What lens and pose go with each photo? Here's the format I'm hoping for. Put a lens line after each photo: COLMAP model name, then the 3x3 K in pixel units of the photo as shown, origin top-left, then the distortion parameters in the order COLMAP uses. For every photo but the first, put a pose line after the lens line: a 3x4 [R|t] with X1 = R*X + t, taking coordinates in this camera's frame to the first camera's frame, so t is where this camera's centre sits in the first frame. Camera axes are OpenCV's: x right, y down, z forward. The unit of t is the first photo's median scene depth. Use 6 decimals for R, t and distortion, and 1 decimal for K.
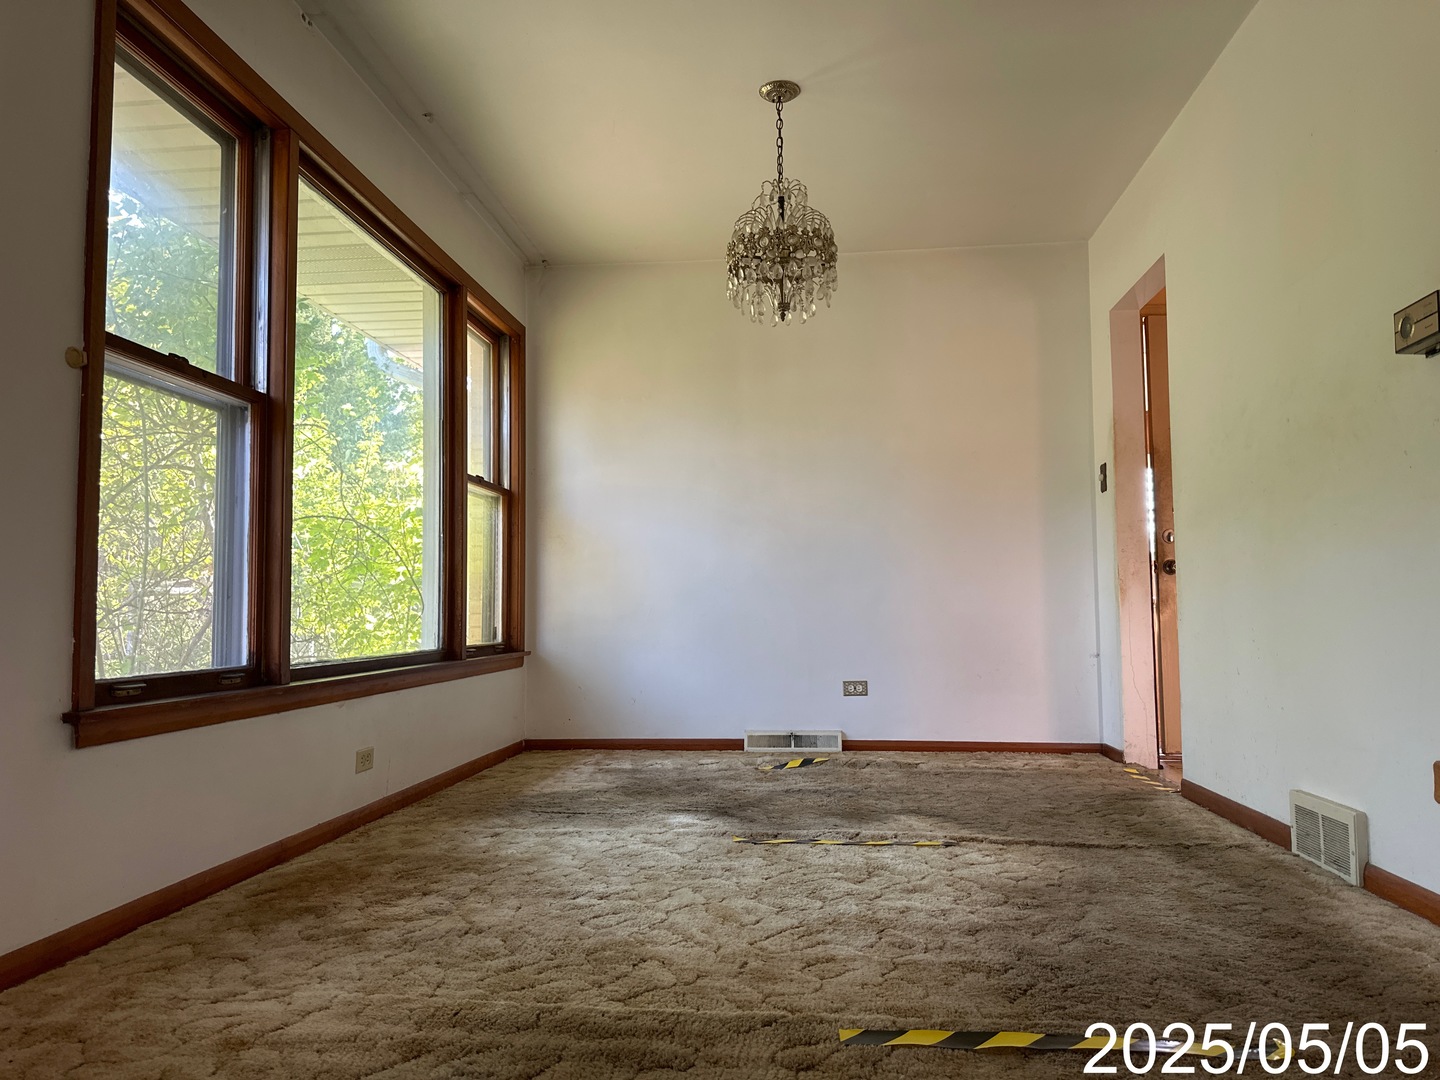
lens RADIAL K [[1019.8, 0, 720.0], [0, 1019.8, 540.0], [0, 0, 1]] dist [0.141101, -0.186823]
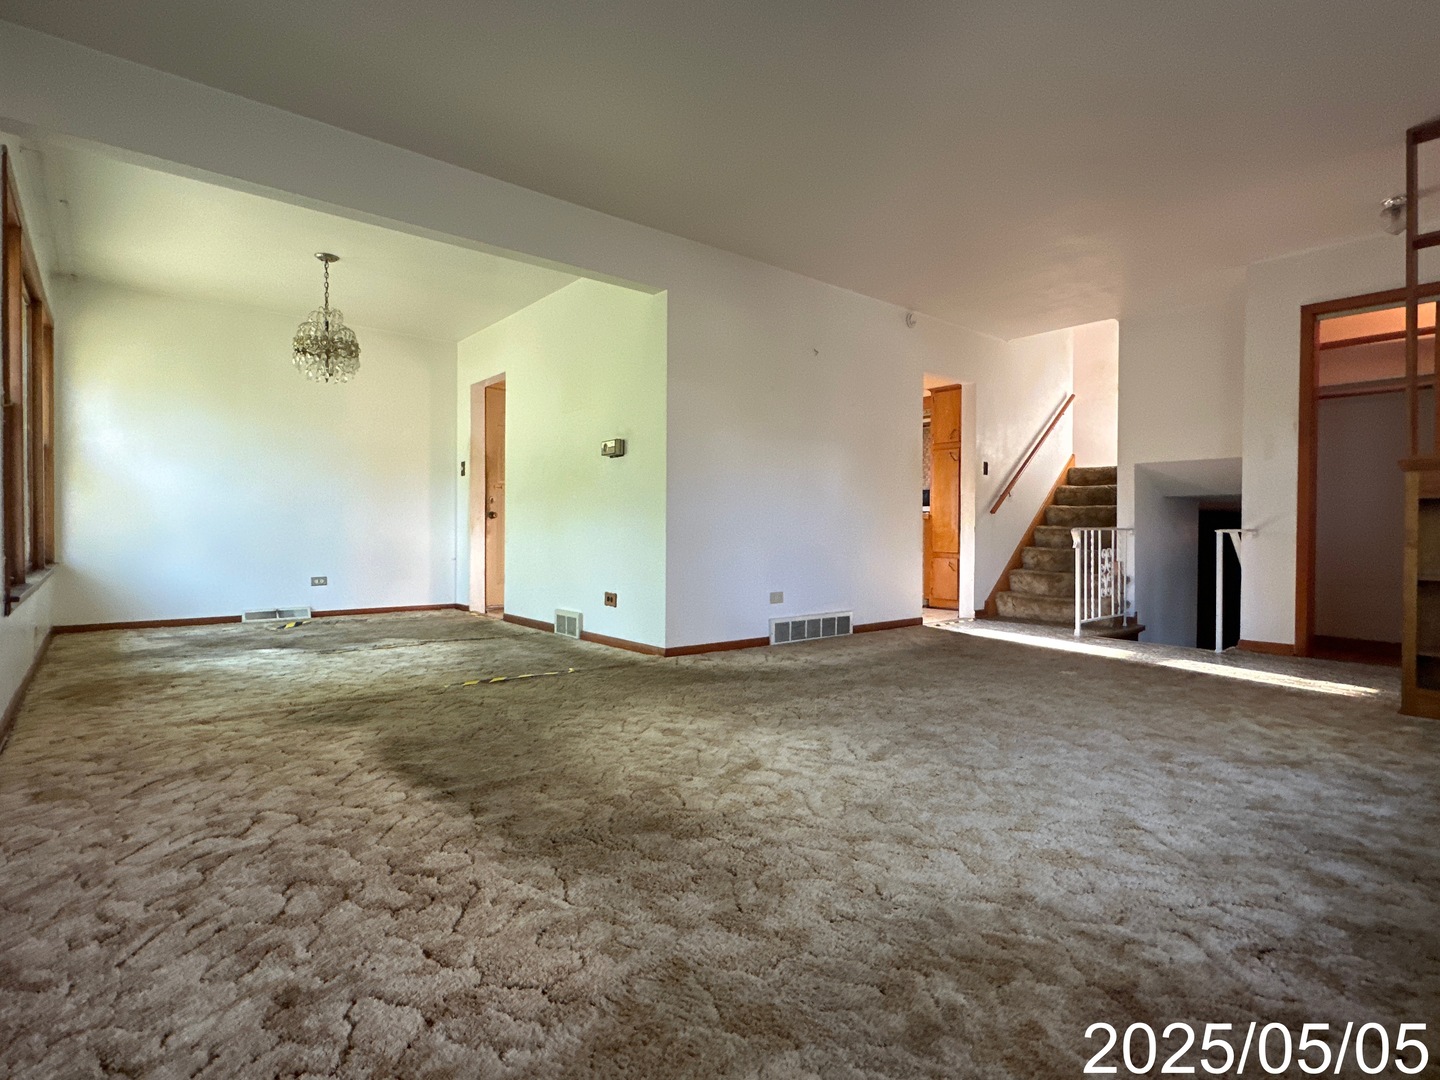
lens RADIAL K [[741.2, 0, 720.0], [0, 741.2, 540.0], [0, 0, 1]] dist [0.000220, -0.000050]
pose [[0.705890, 0.004528, 0.708307, -0.297986], [-0.065525, 0.996109, 0.058934, -0.043690], [-0.705284, -0.088012, 0.703440, -0.362455]]
